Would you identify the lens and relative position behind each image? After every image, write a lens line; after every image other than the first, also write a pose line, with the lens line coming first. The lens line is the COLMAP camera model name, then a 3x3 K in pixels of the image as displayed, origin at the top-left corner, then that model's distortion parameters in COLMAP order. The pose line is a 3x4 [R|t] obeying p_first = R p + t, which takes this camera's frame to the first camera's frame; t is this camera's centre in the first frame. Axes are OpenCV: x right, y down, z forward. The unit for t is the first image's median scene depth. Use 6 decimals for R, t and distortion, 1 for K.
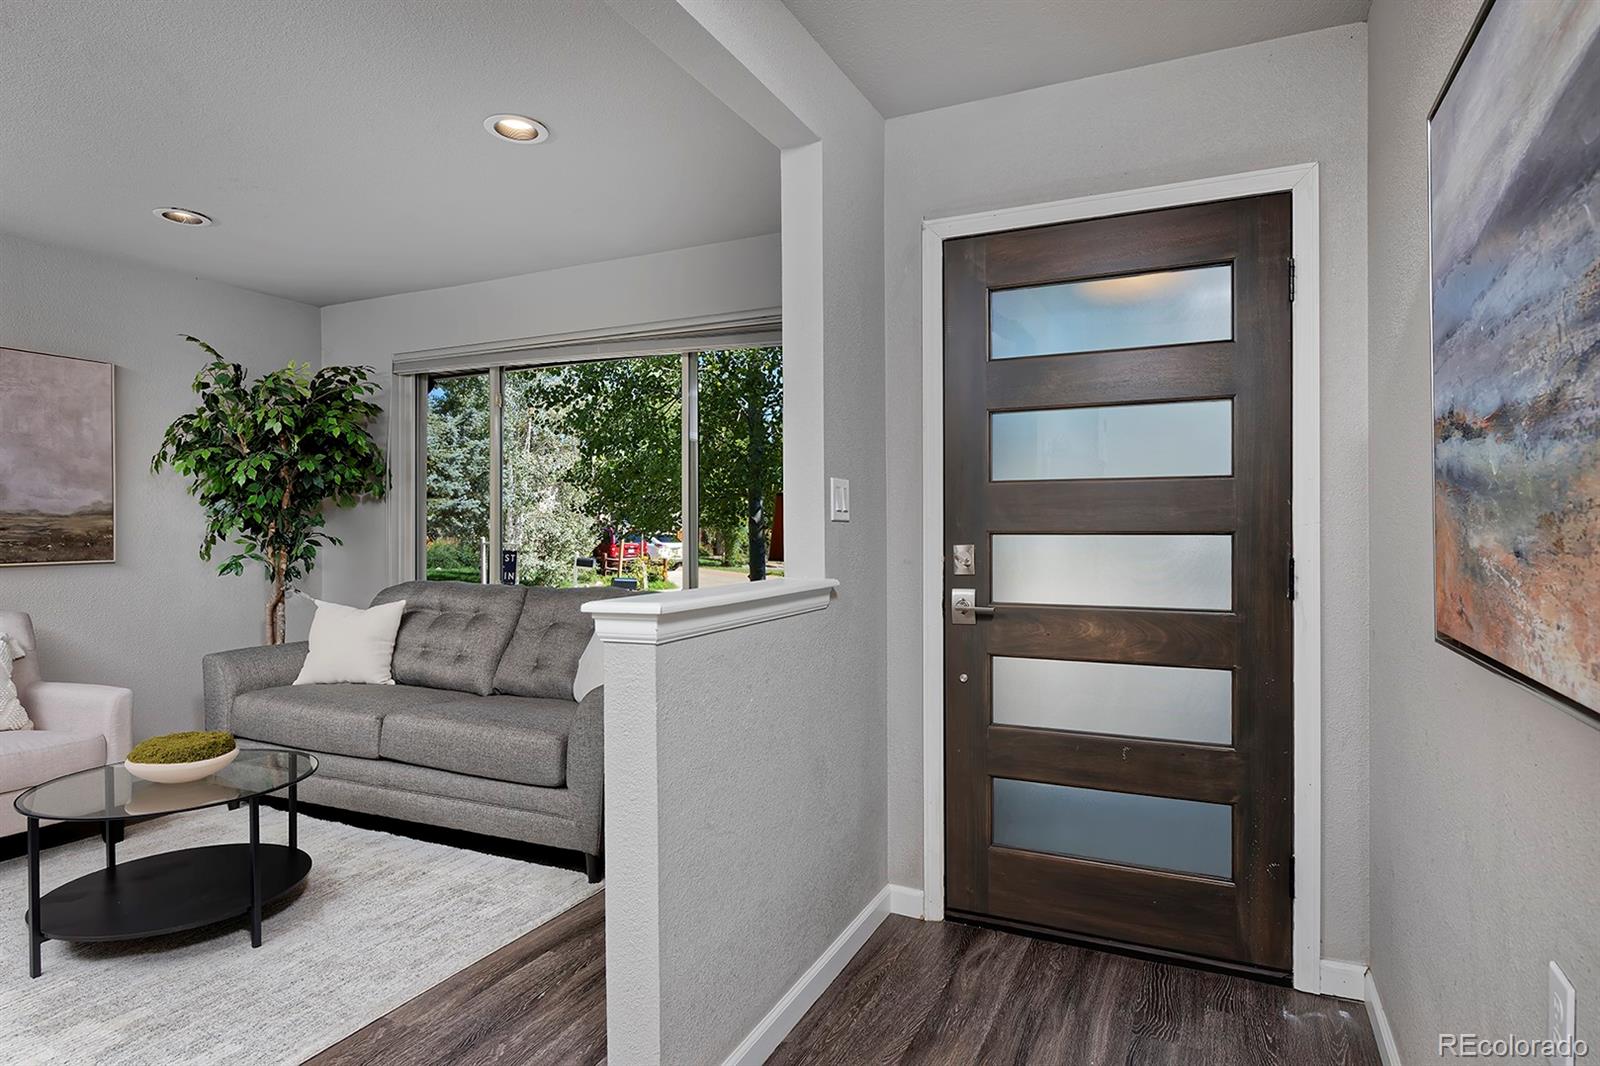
lens RADIAL K [[895.1, 0, 792.5], [0, 895.1, 532.1], [0, 0, 1]] dist [-0.000598, -0.000878]
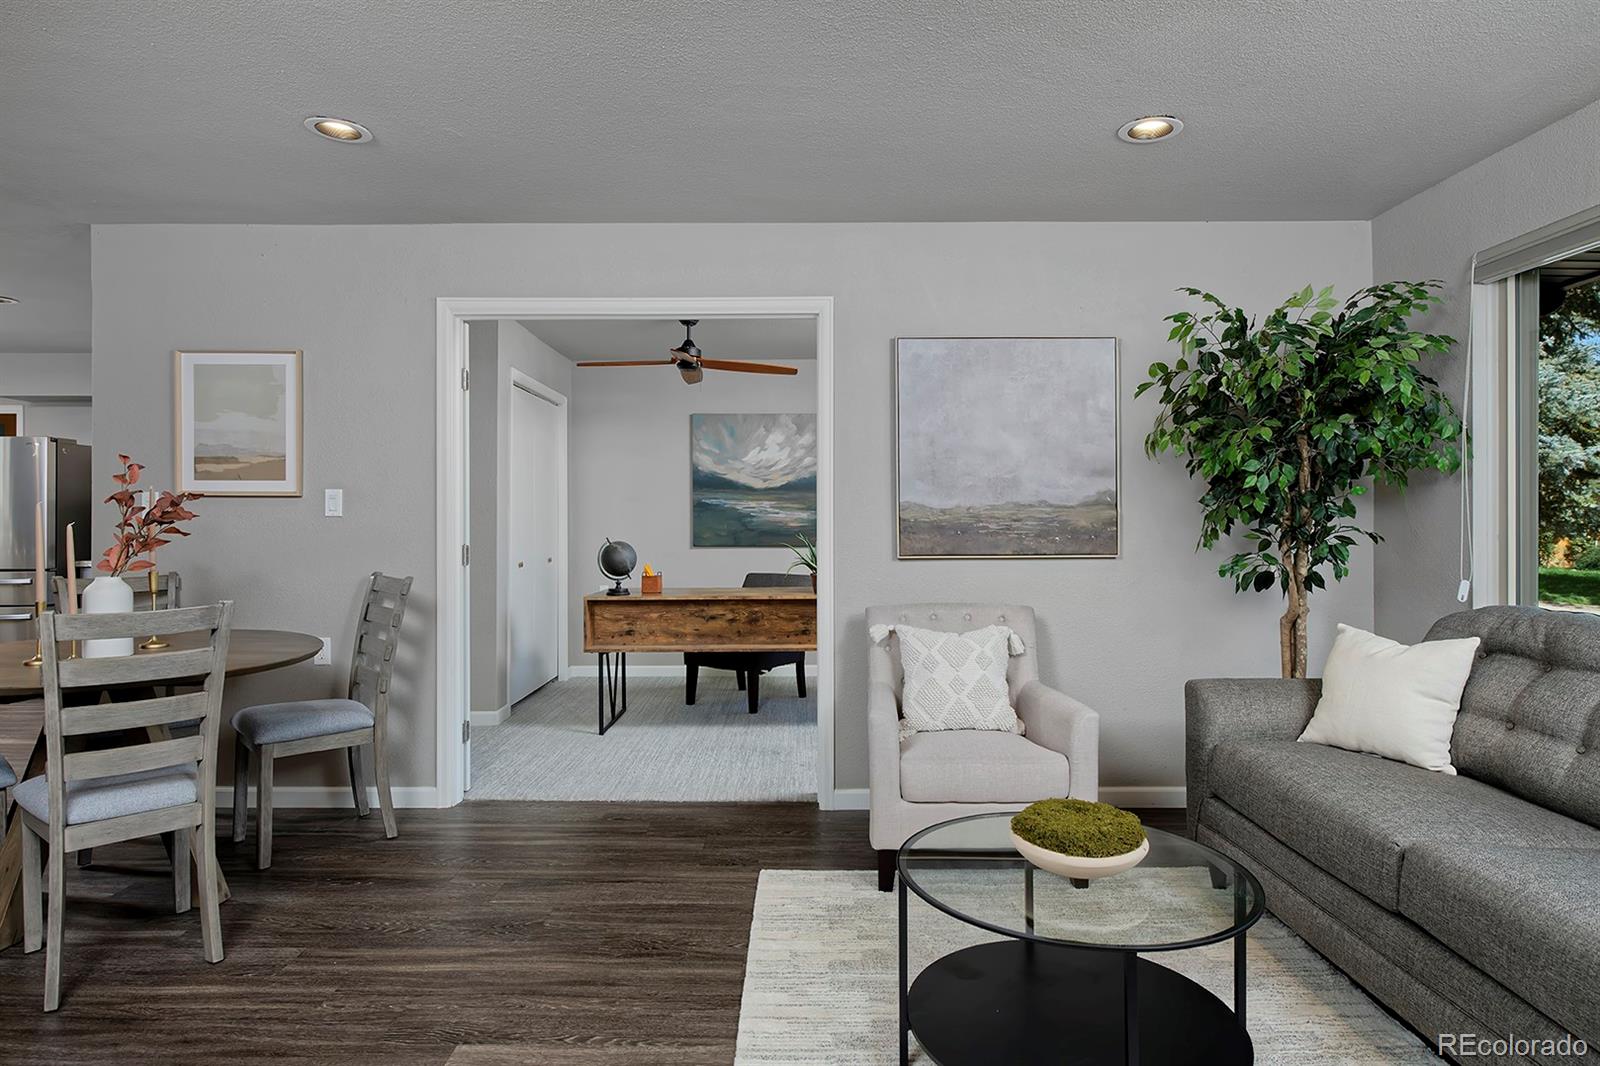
lens RADIAL K [[895.1, 0, 805.4], [0, 895.1, 514.1], [0, 0, 1]] dist [-0.000598, -0.000878]
pose [[0.435891, -0.005952, -0.899980, -0.087659], [-0.002876, 0.999964, -0.008006, -0.001712], [0.899995, 0.006078, 0.435859, 0.333507]]
